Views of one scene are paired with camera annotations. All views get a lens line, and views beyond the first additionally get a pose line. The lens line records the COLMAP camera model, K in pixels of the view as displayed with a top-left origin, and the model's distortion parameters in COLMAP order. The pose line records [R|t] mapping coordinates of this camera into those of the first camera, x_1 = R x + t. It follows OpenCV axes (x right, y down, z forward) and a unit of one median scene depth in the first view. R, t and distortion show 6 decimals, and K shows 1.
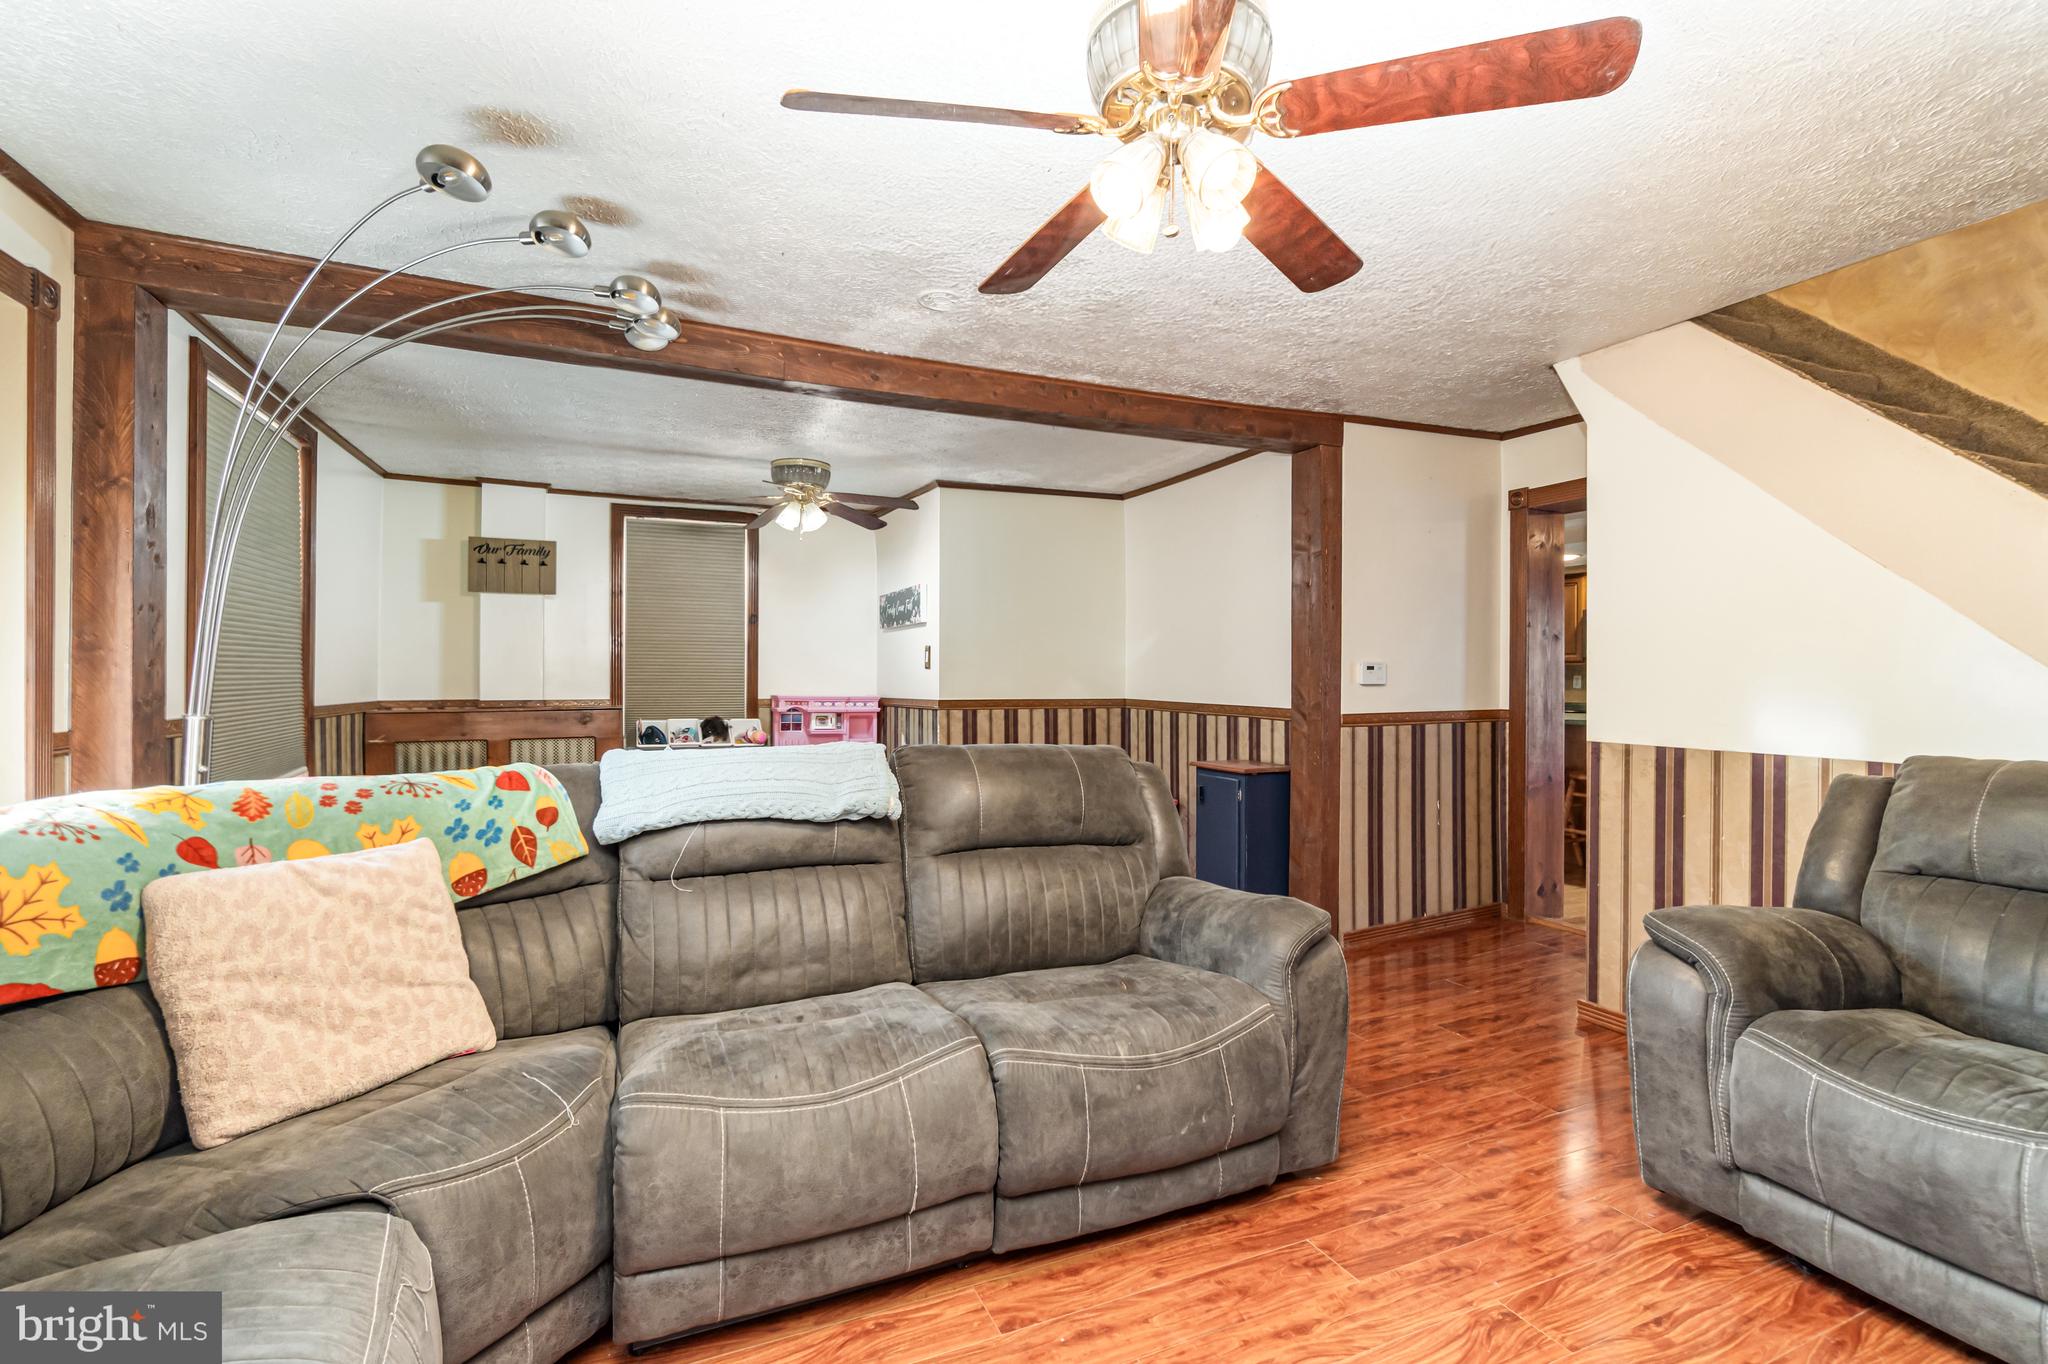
lens RADIAL K [[907.1, 0, 1004.4], [0, 907.1, 670.5], [0, 0, 1]] dist [-0.004935, 0.000943]
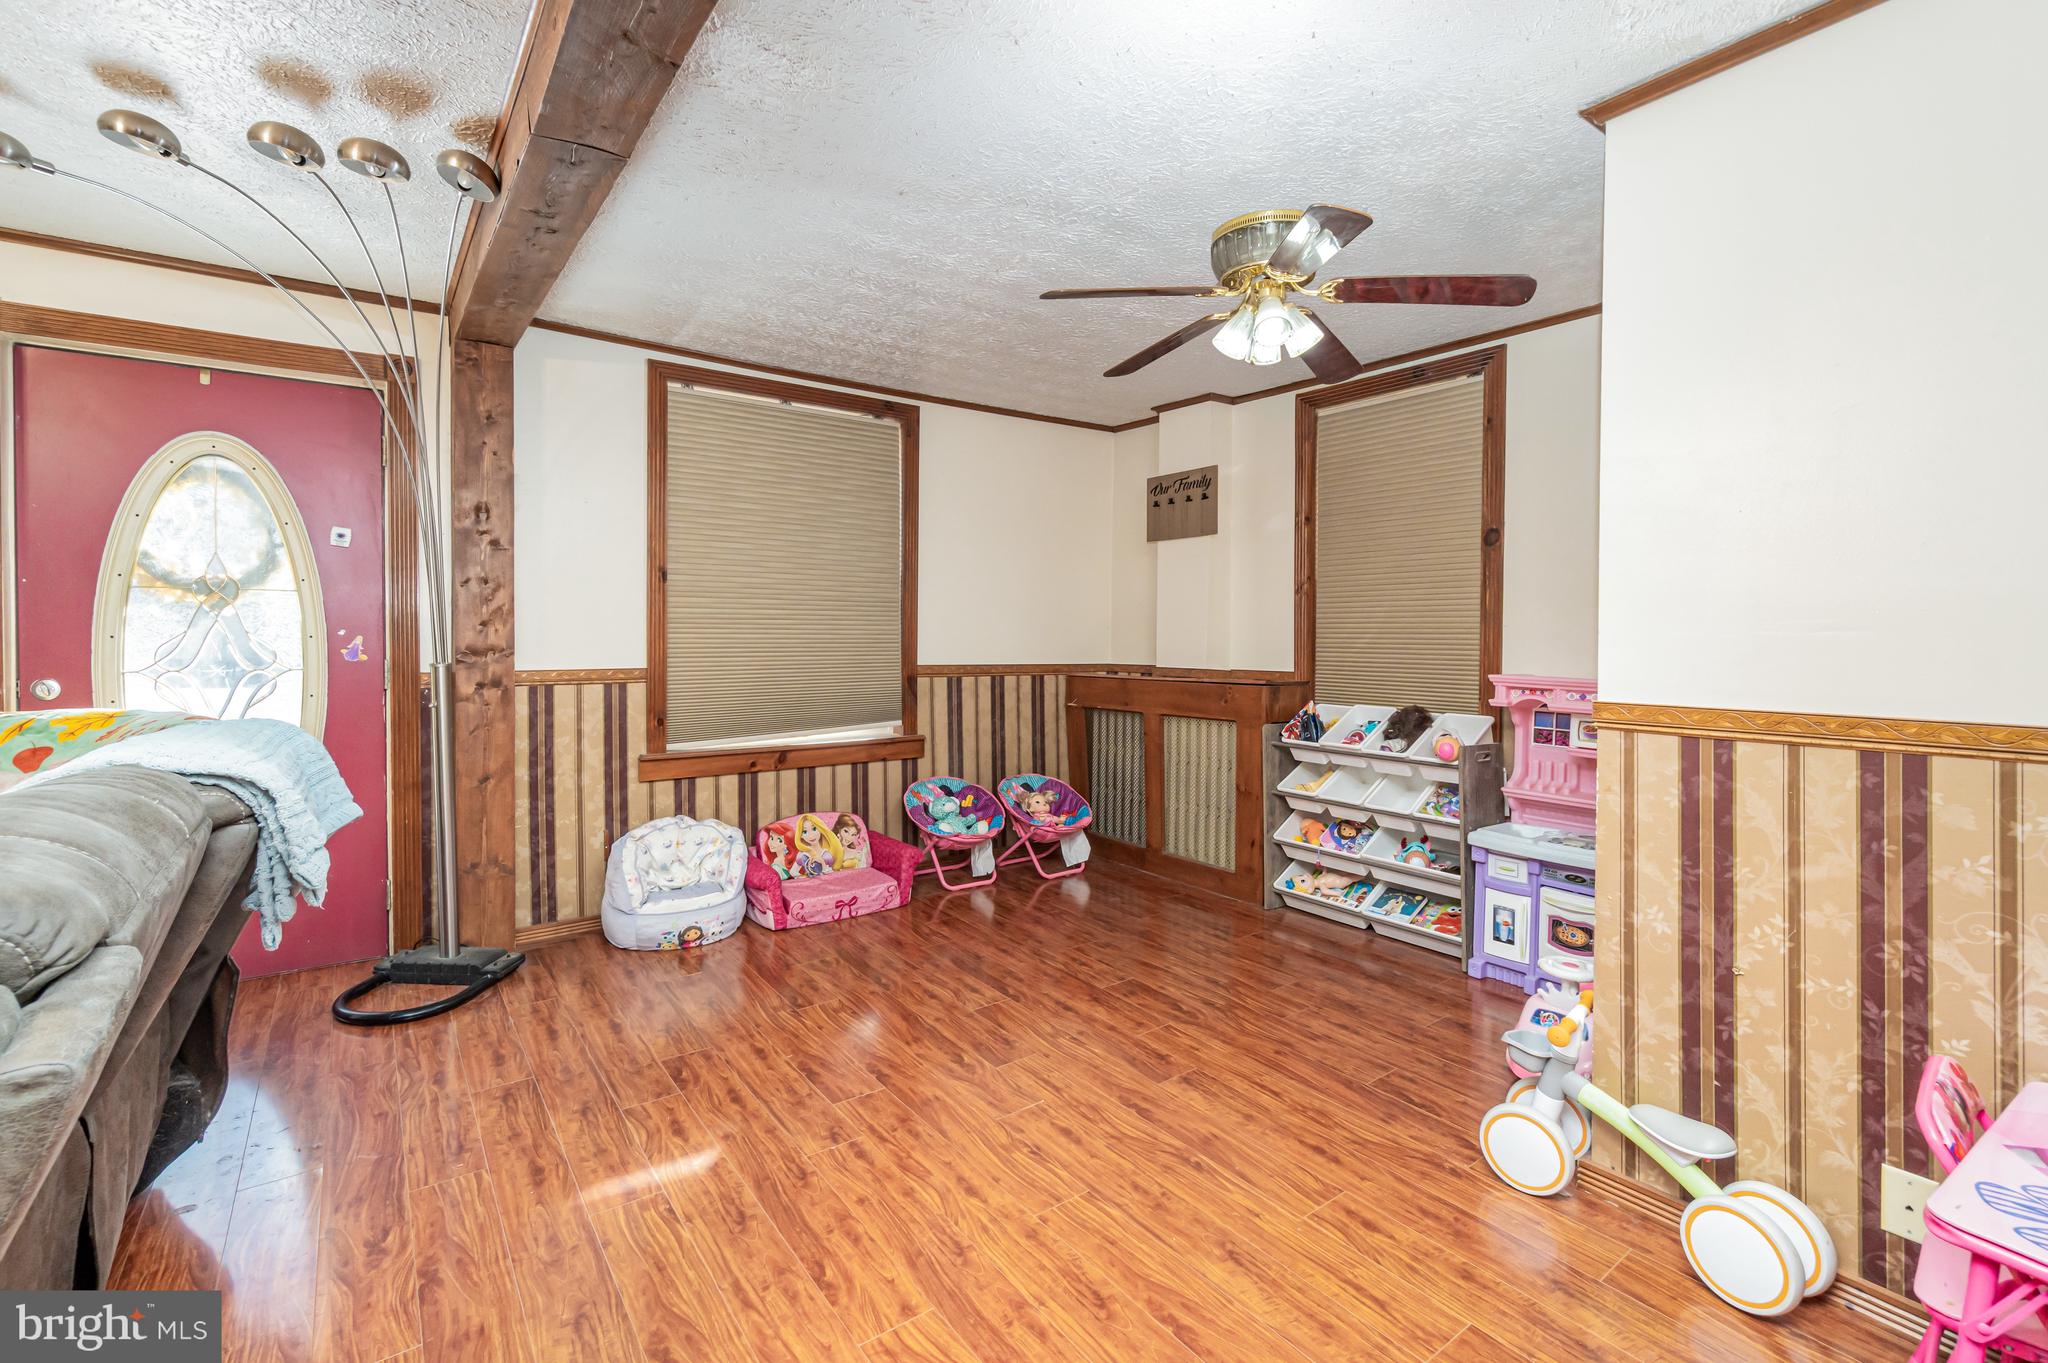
lens RADIAL K [[907.1, 0, 1002.3], [0, 907.1, 650.9], [0, 0, 1]] dist [-0.004935, 0.000943]
pose [[0.237556, 0.016600, -0.971232, 0.567682], [0.001292, 0.999848, 0.017405, 0.009635], [0.971373, -0.005389, 0.237498, 1.582245]]
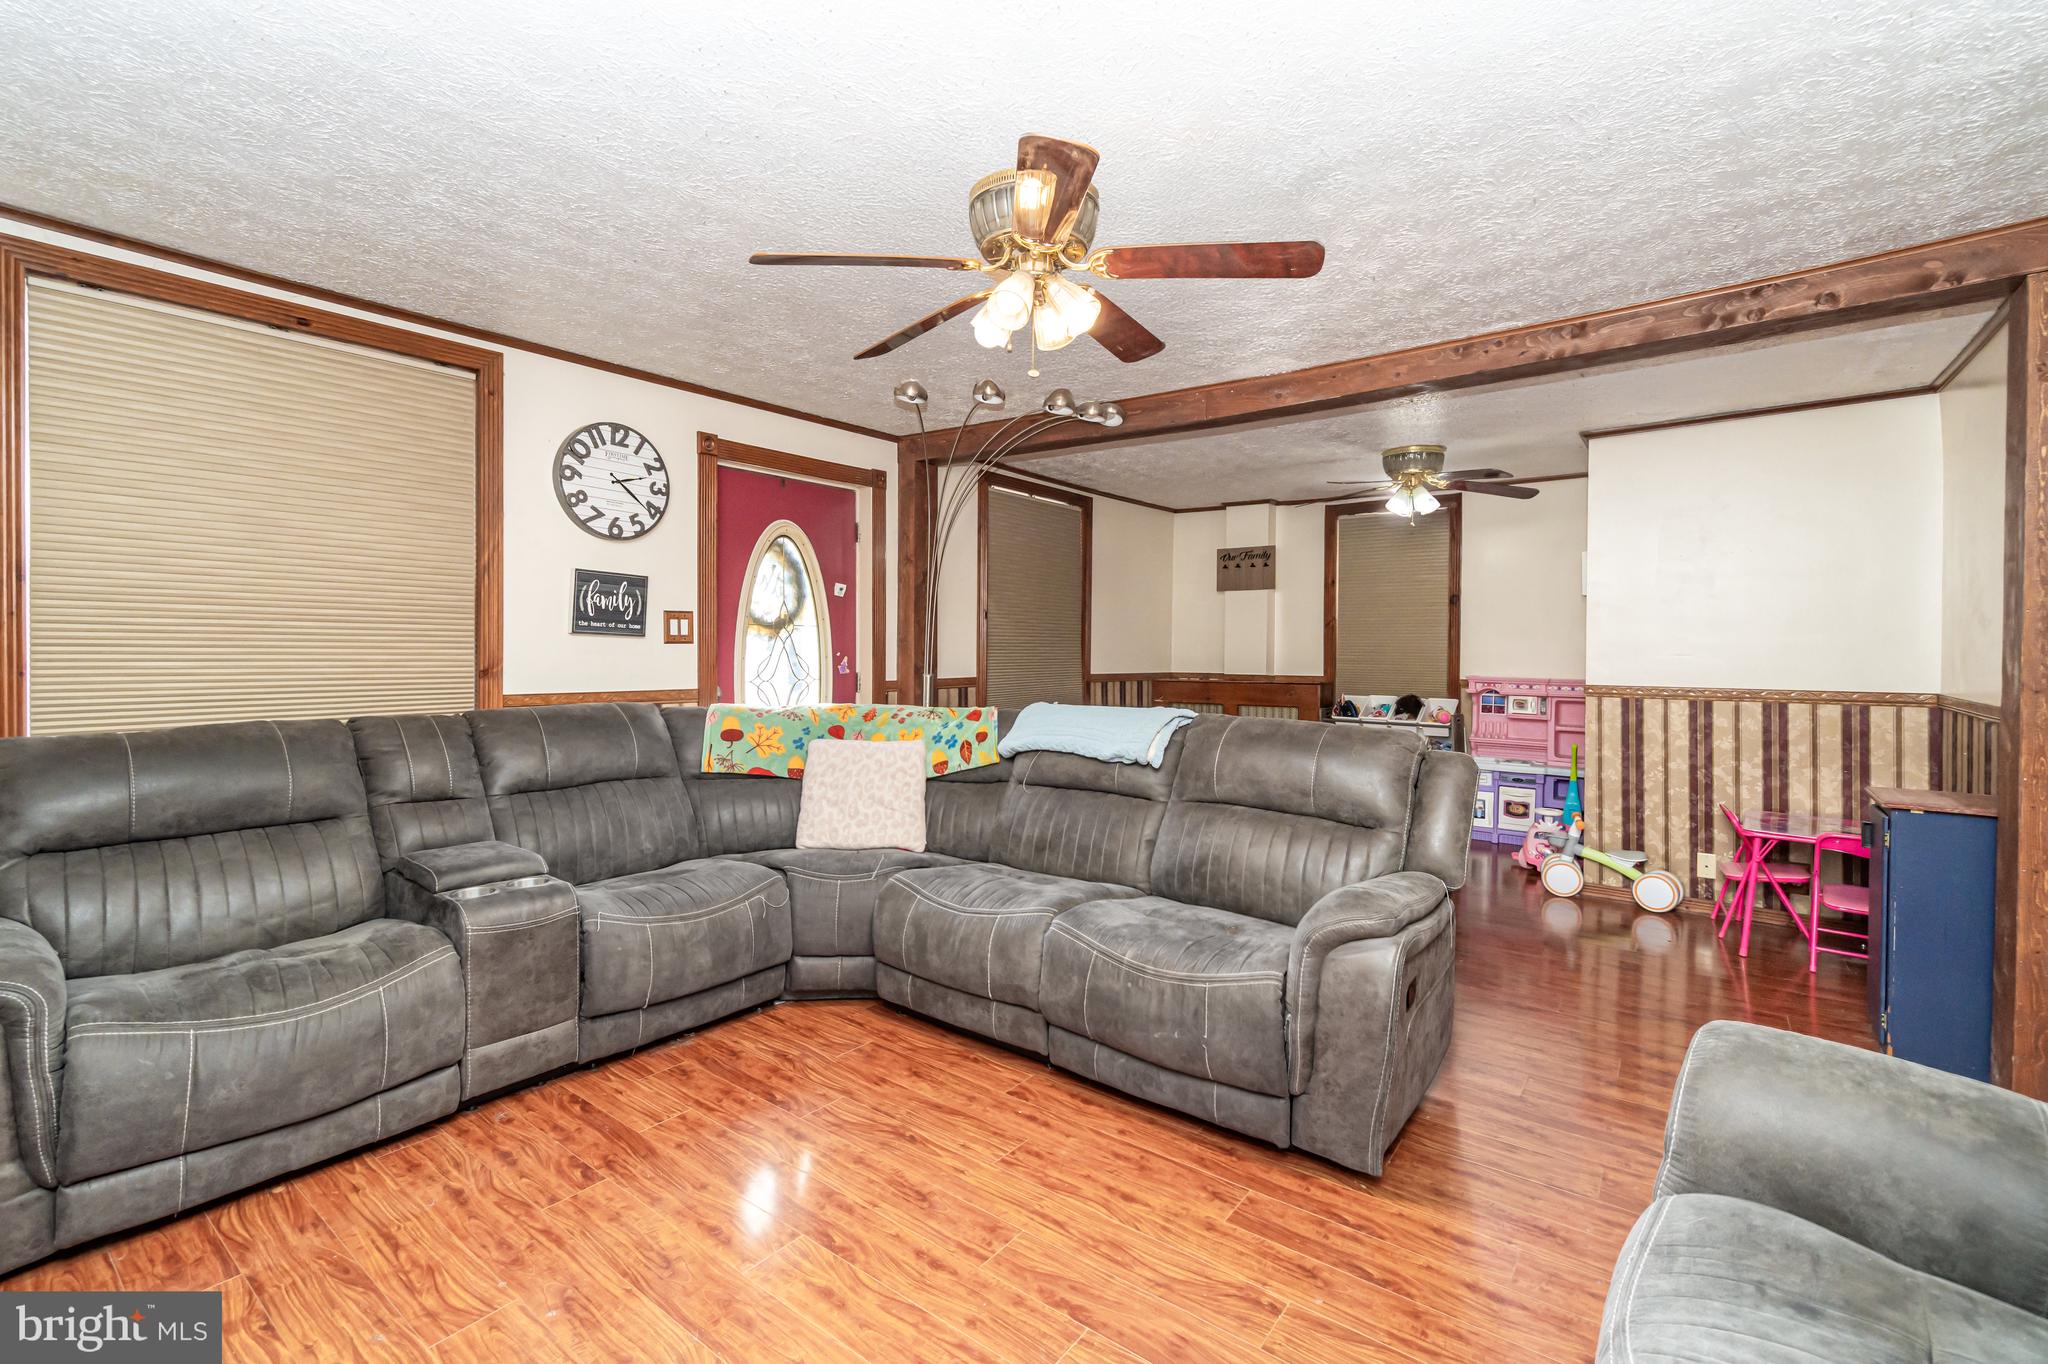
lens RADIAL K [[907.1, 0, 999.7], [0, 907.1, 659.1], [0, 0, 1]] dist [-0.004935, 0.000943]
pose [[0.476272, 0.010333, -0.879238, 1.024307], [-0.000832, 0.999936, 0.011301, -0.005635], [0.879298, -0.004651, 0.476250, 0.215463]]
